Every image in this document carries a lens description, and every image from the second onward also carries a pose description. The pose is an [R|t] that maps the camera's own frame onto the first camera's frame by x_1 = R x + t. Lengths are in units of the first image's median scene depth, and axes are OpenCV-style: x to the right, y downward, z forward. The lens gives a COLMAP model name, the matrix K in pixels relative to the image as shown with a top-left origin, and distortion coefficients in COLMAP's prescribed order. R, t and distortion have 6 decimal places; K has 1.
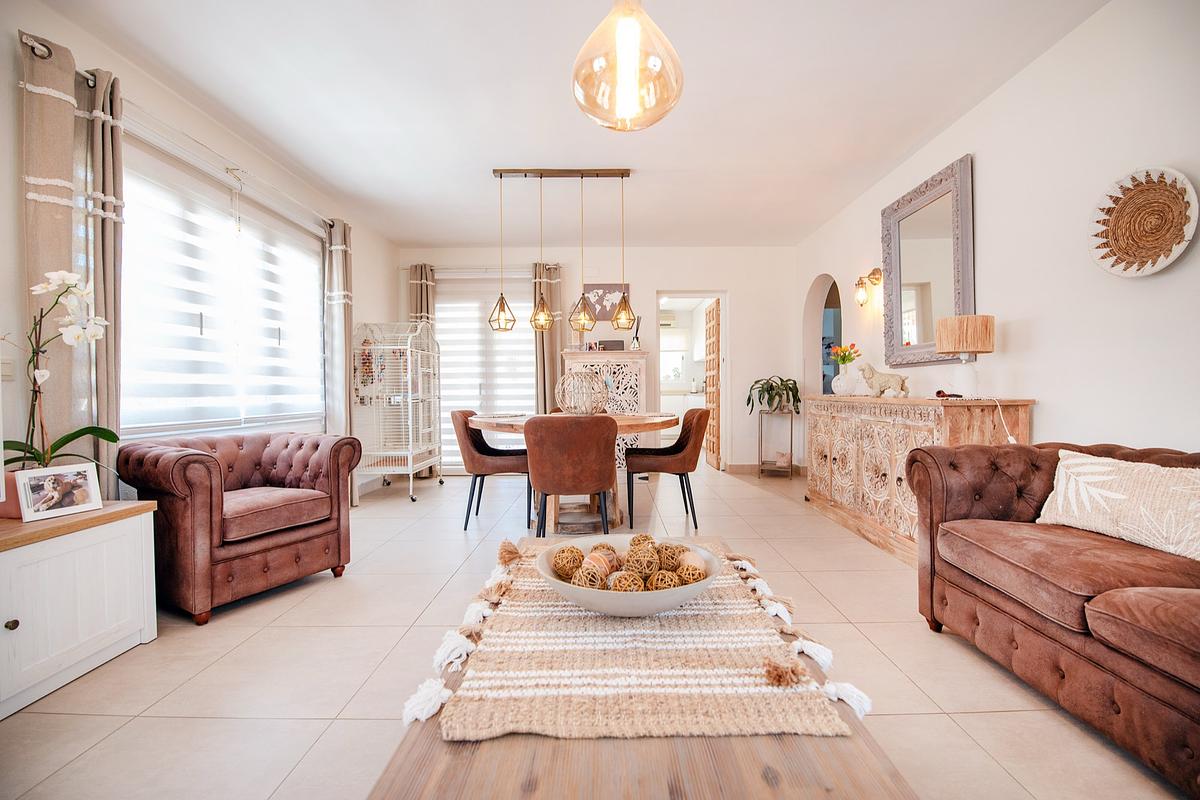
lens RADIAL K [[516.8, 0, 609.4], [0, 516.8, 398.2], [0, 0, 1]] dist [0.001313, -0.010712]
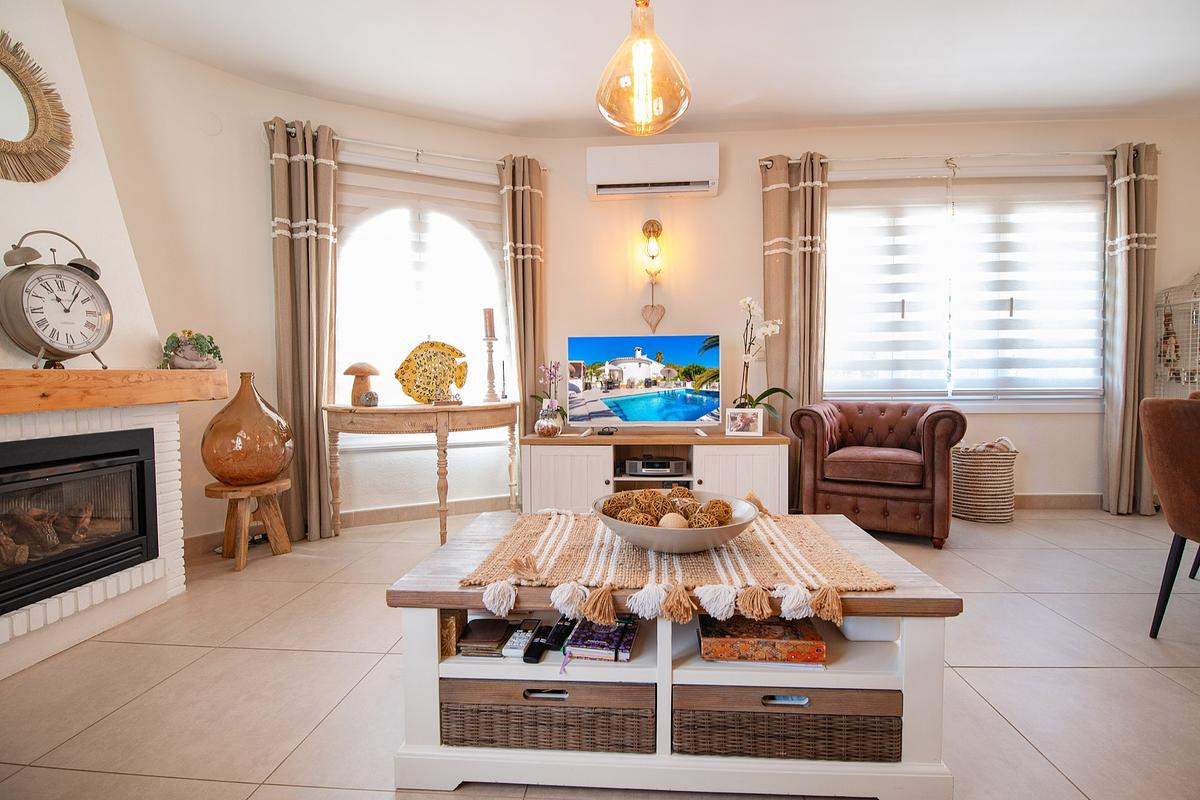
lens RADIAL K [[541.6, 0, 600.0], [0, 541.6, 400.0], [0, 0, 1]] dist [-0.001791, -0.013873]
pose [[-0.084385, 0.044929, -0.995420, 0.557375], [-0.005078, 0.998951, 0.045519, 0.013629], [0.996420, 0.008896, -0.084068, 0.433527]]
